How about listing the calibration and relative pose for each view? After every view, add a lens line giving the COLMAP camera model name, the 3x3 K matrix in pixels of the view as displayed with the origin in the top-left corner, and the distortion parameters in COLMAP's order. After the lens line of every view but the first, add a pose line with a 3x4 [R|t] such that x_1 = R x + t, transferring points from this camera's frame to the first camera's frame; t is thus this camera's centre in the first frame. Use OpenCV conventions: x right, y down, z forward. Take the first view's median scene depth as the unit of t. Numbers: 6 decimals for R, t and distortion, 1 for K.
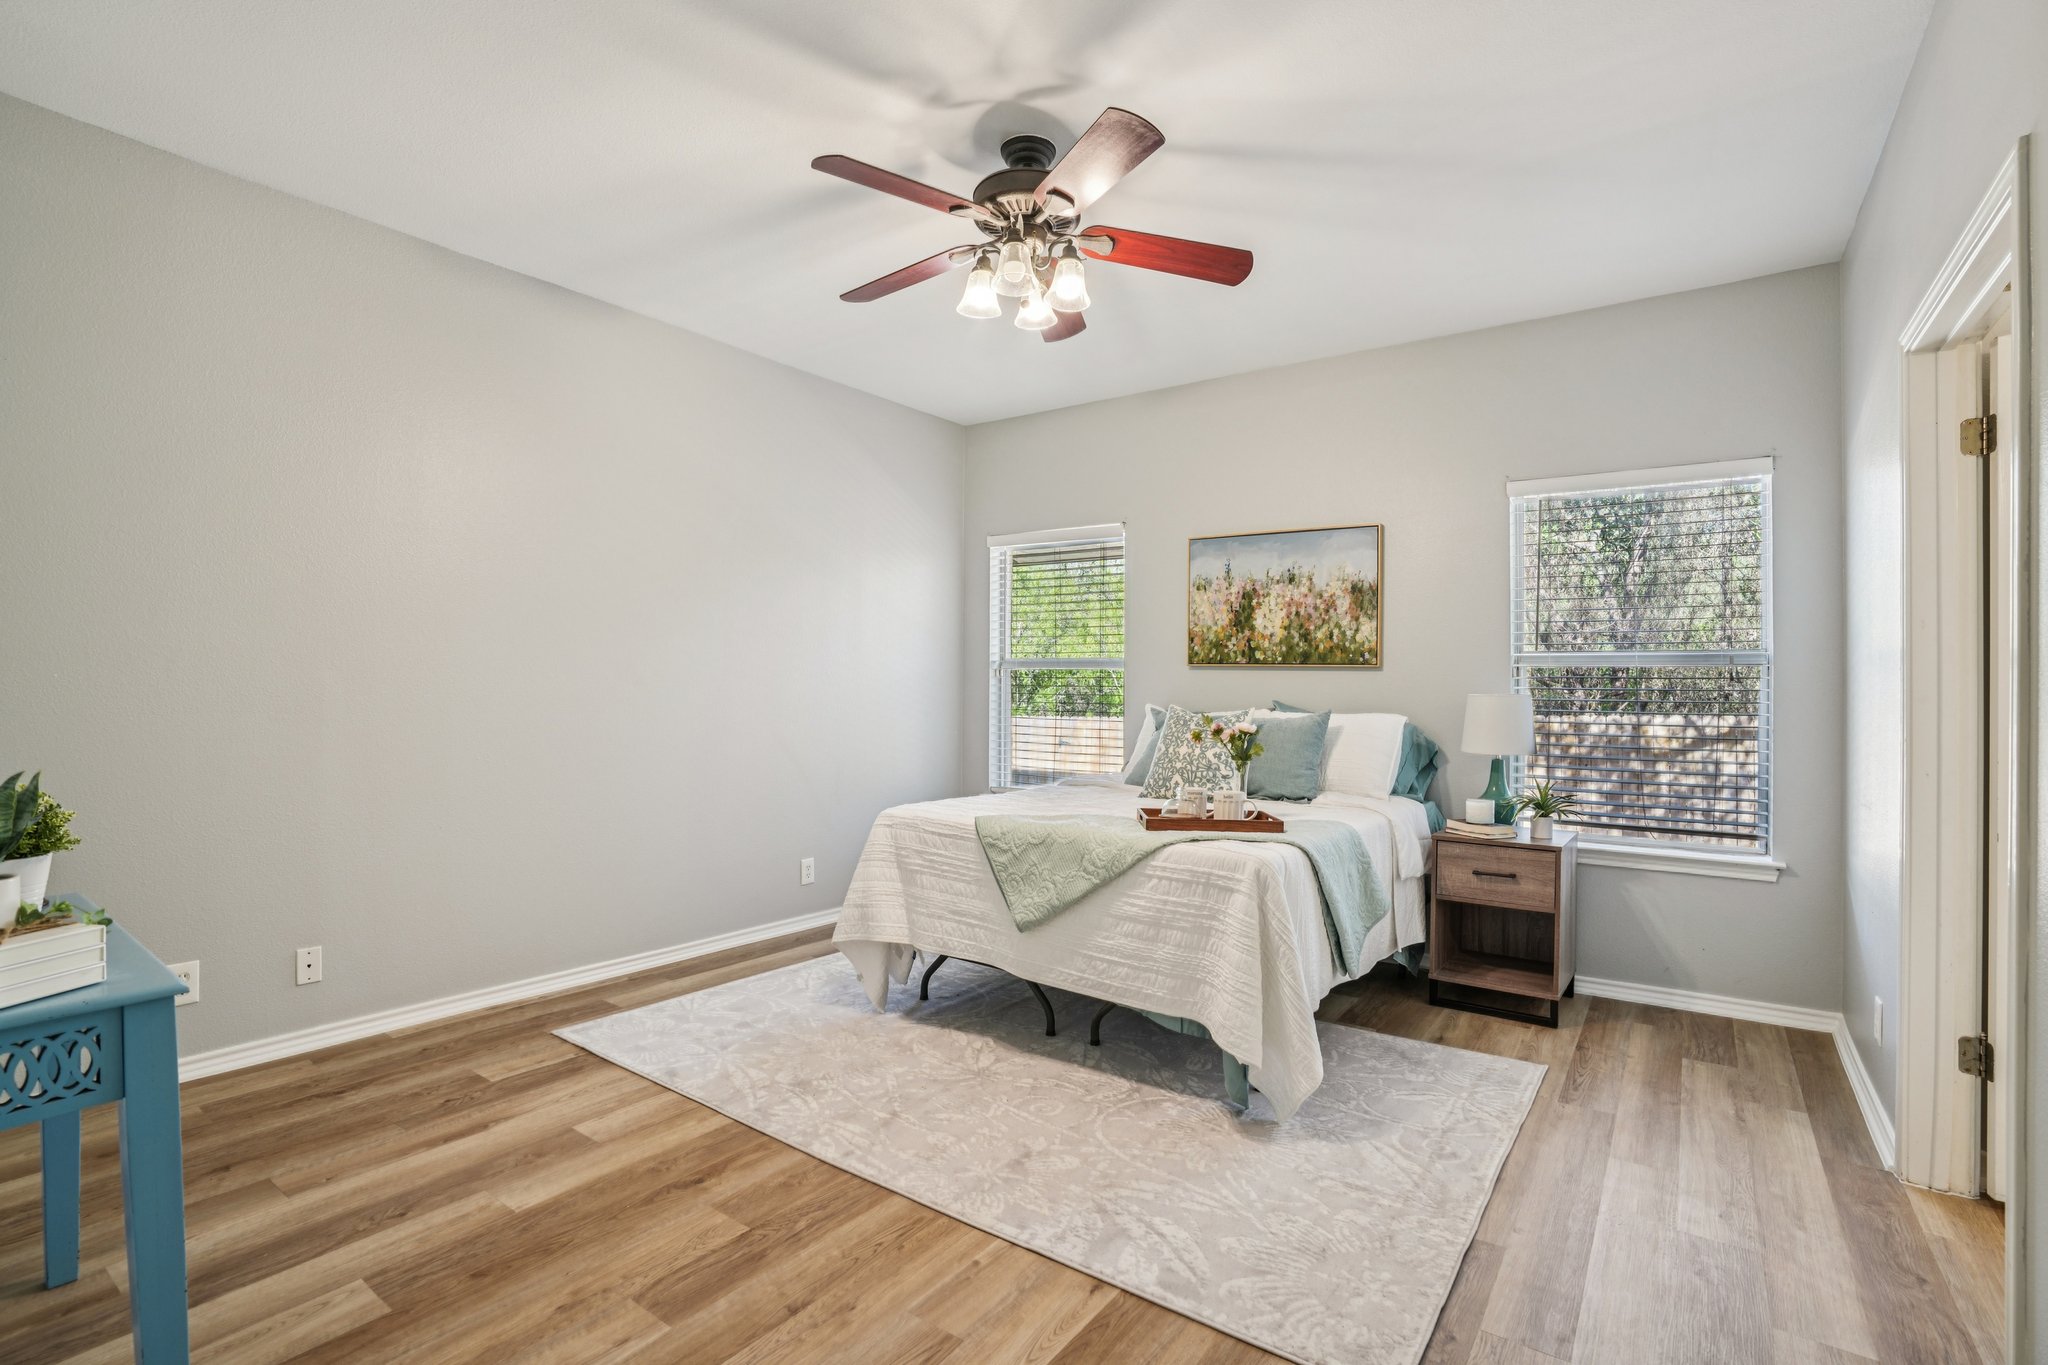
lens RADIAL K [[939.5, 0, 1024.6], [0, 939.5, 675.6], [0, 0, 1]] dist [-0.065829, 0.023406]
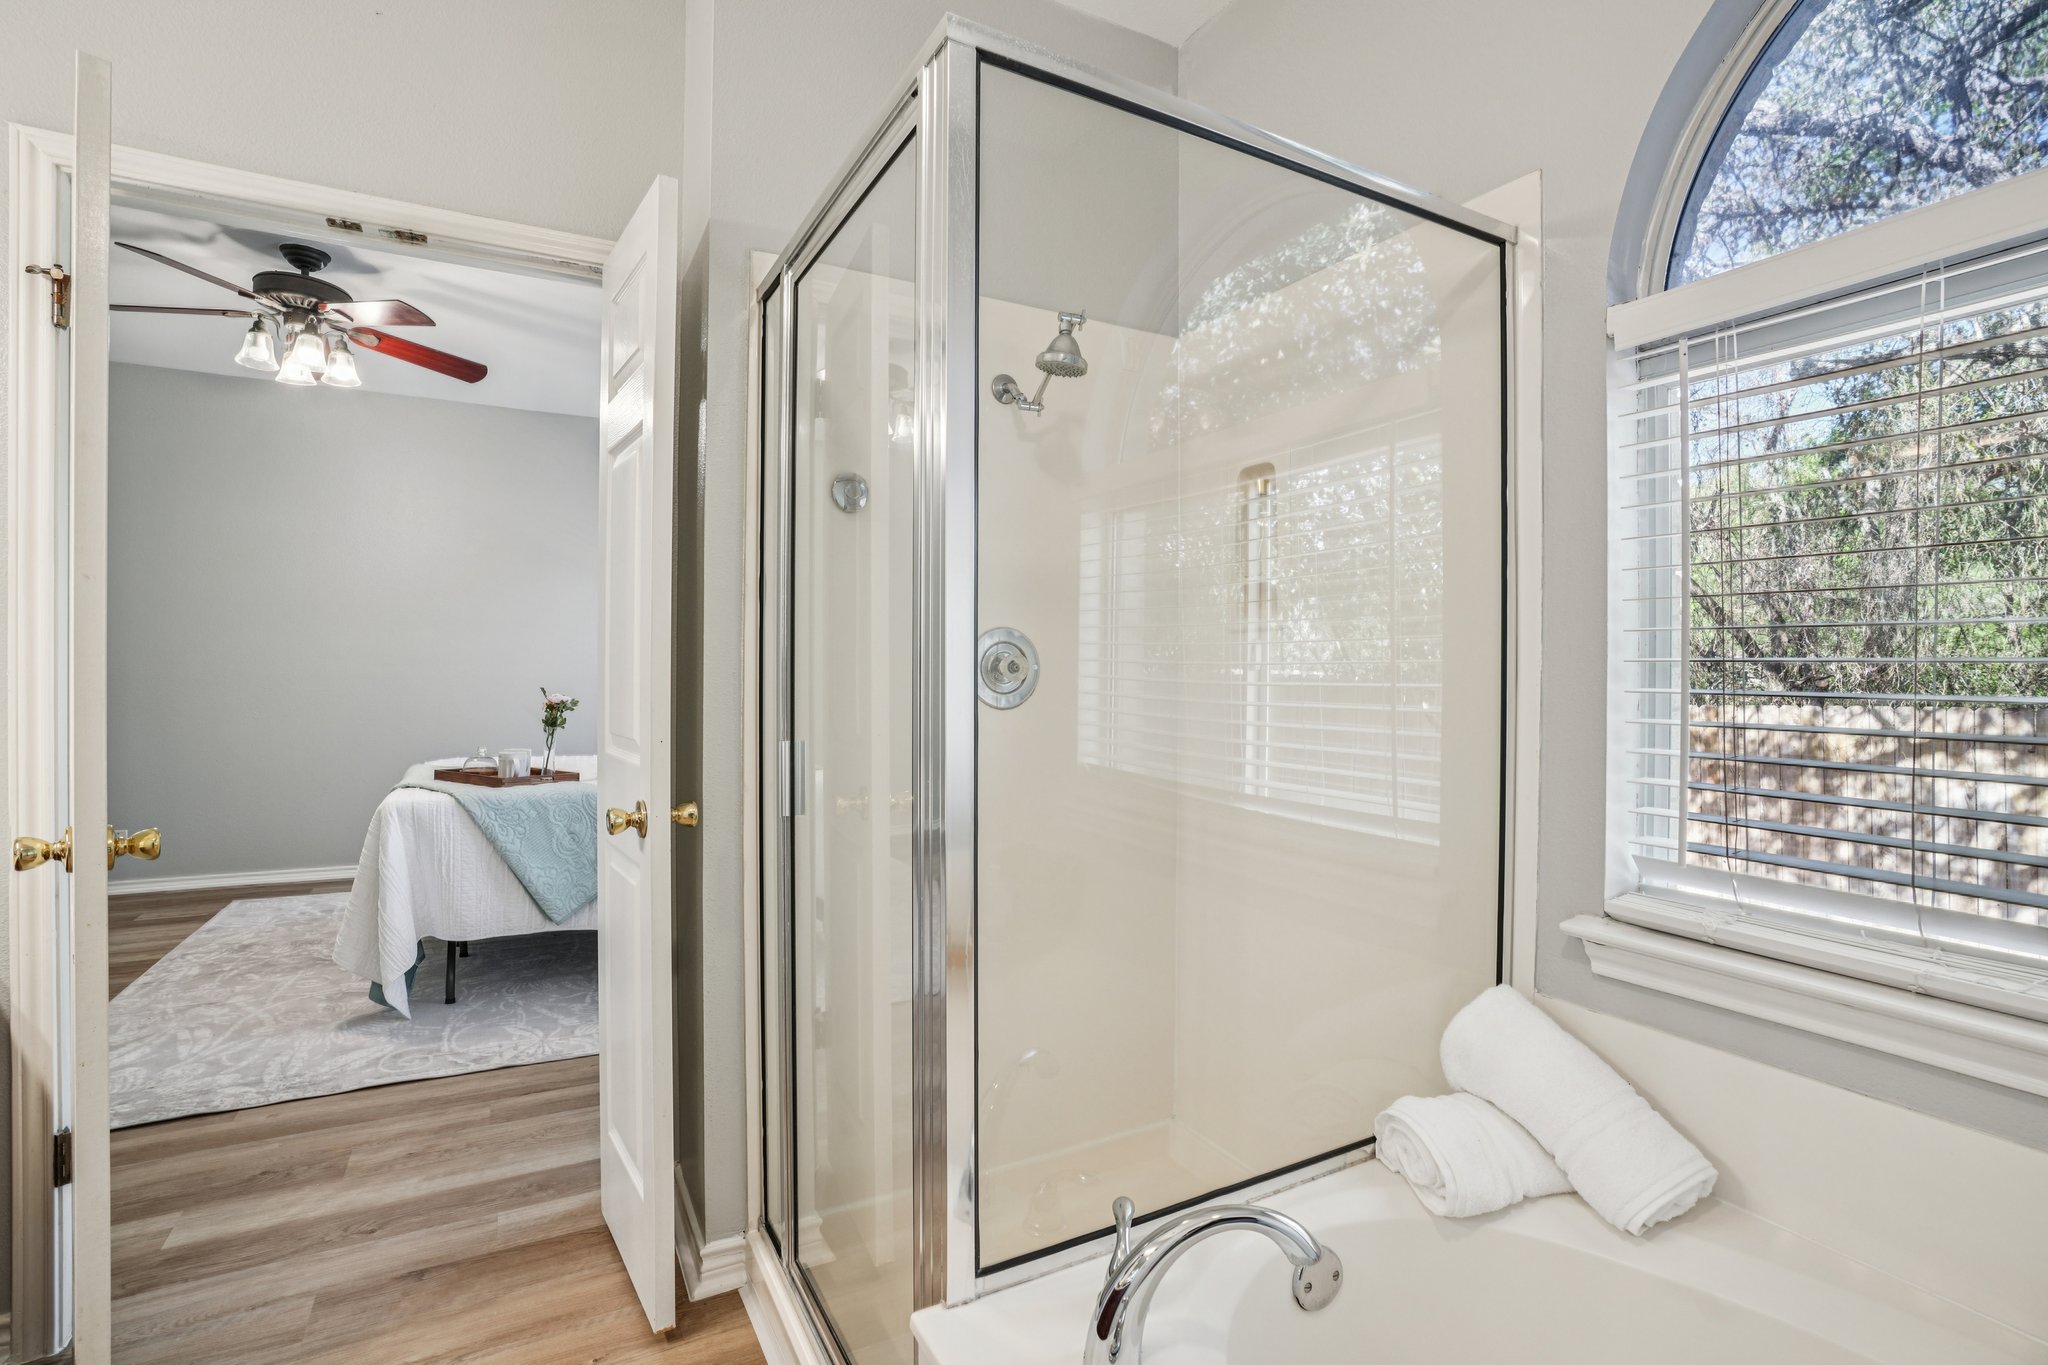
lens RADIAL K [[939.5, 0, 1024.6], [0, 939.5, 675.6], [0, 0, 1]] dist [-0.065829, 0.023406]
pose [[0.907329, 0.000984, -0.420420, 1.050114], [0.003627, 0.999942, 0.010169, 0.014263], [0.420405, -0.010751, 0.907273, 0.187936]]
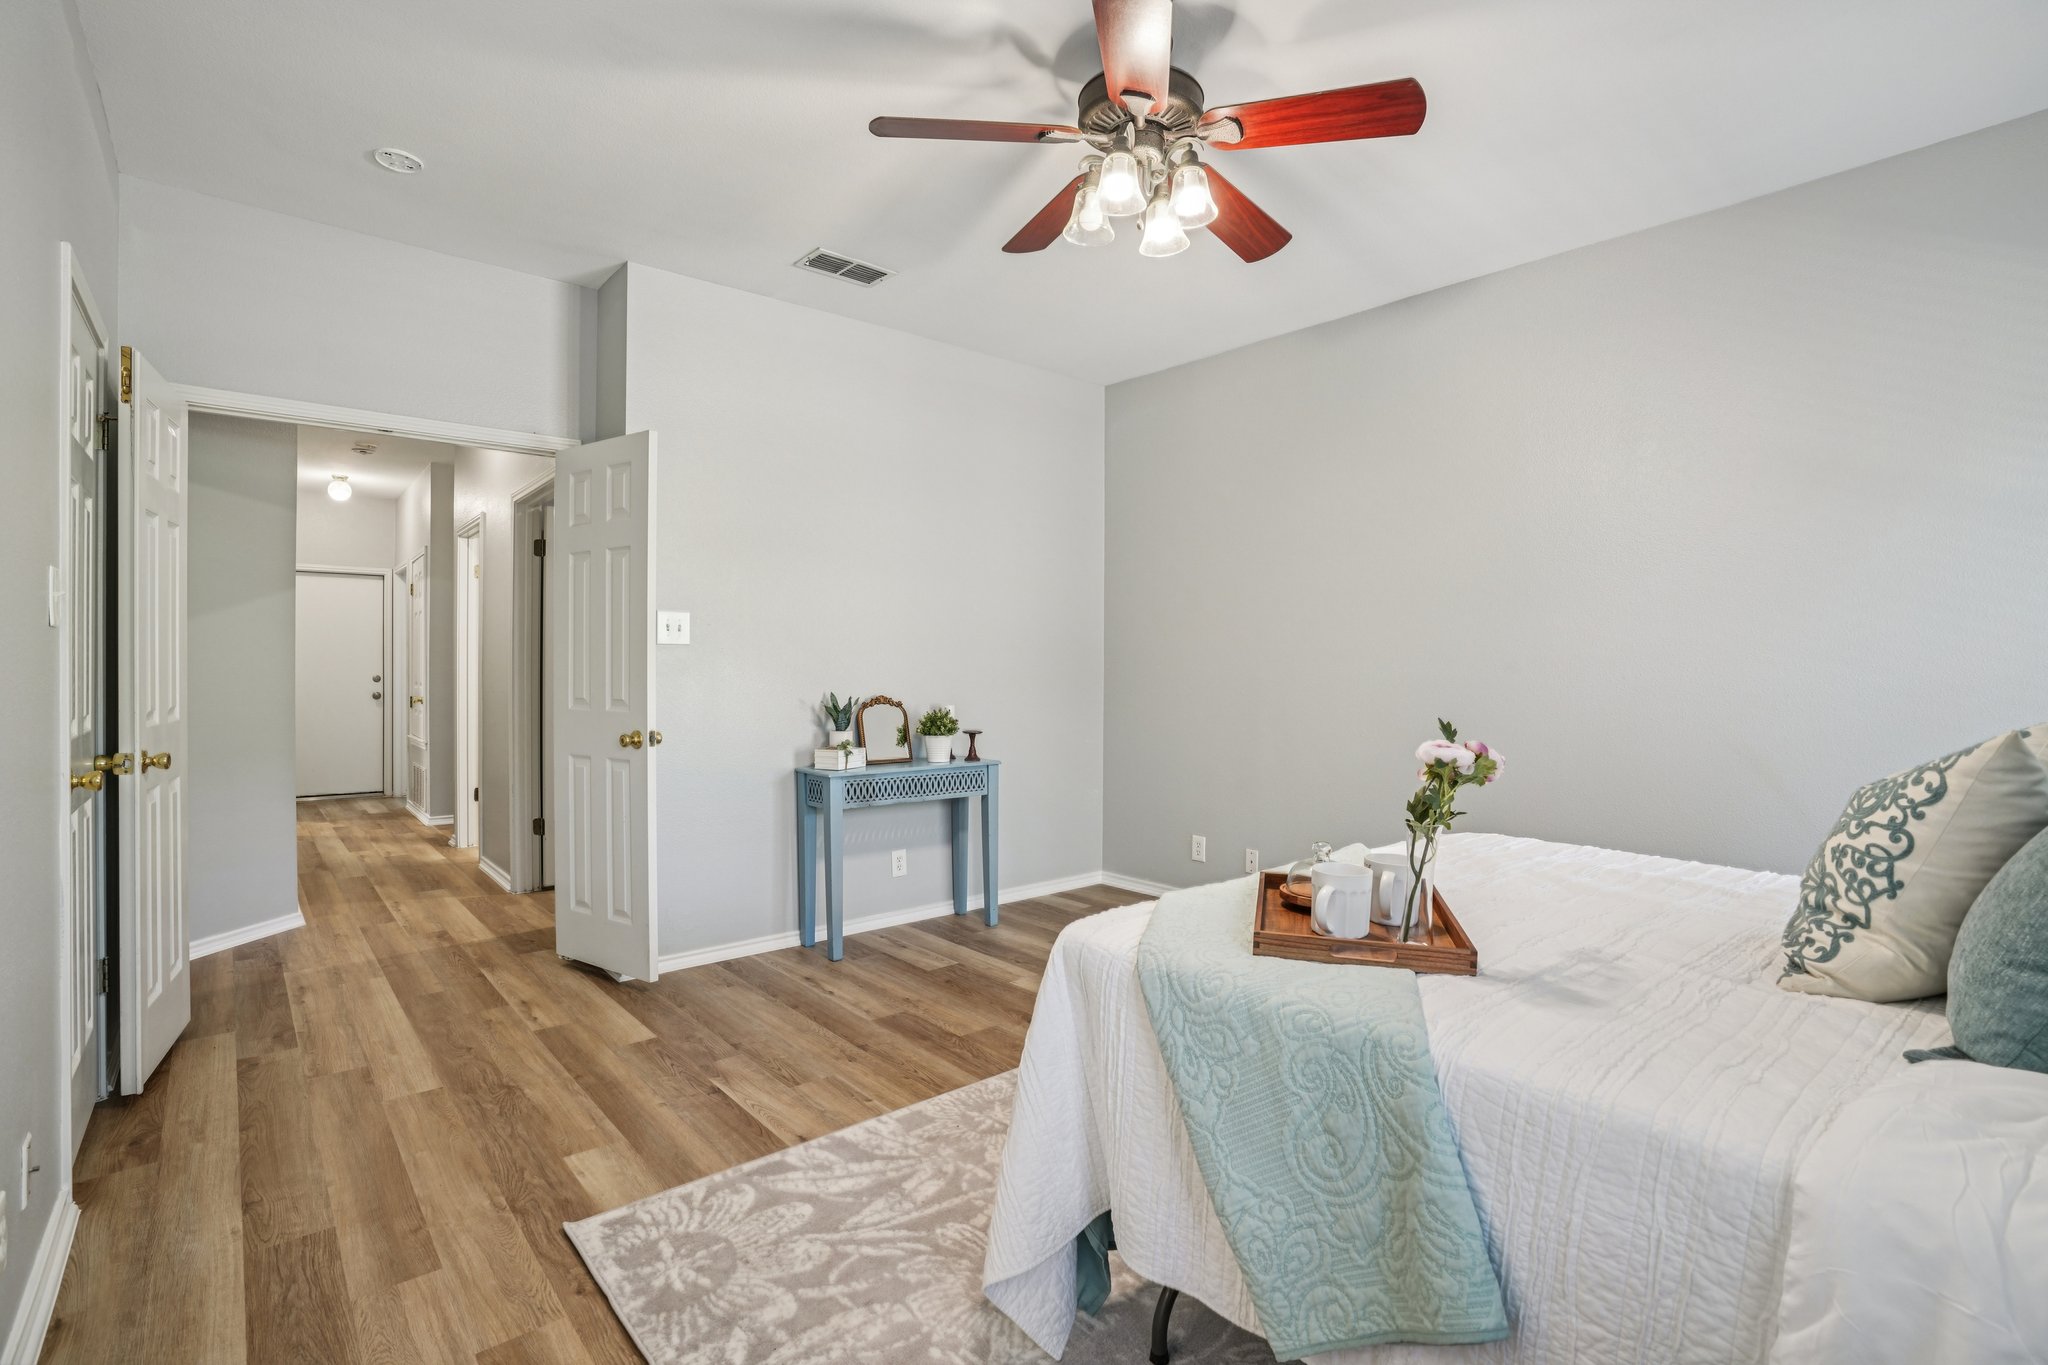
lens RADIAL K [[939.5, 0, 1024.6], [0, 939.5, 675.6], [0, 0, 1]] dist [-0.065829, 0.023406]
pose [[-0.223430, -0.001916, -0.974718, 0.616873], [0.004002, 0.999988, -0.002883, 0.014897], [0.974712, -0.004545, -0.223420, 0.779255]]
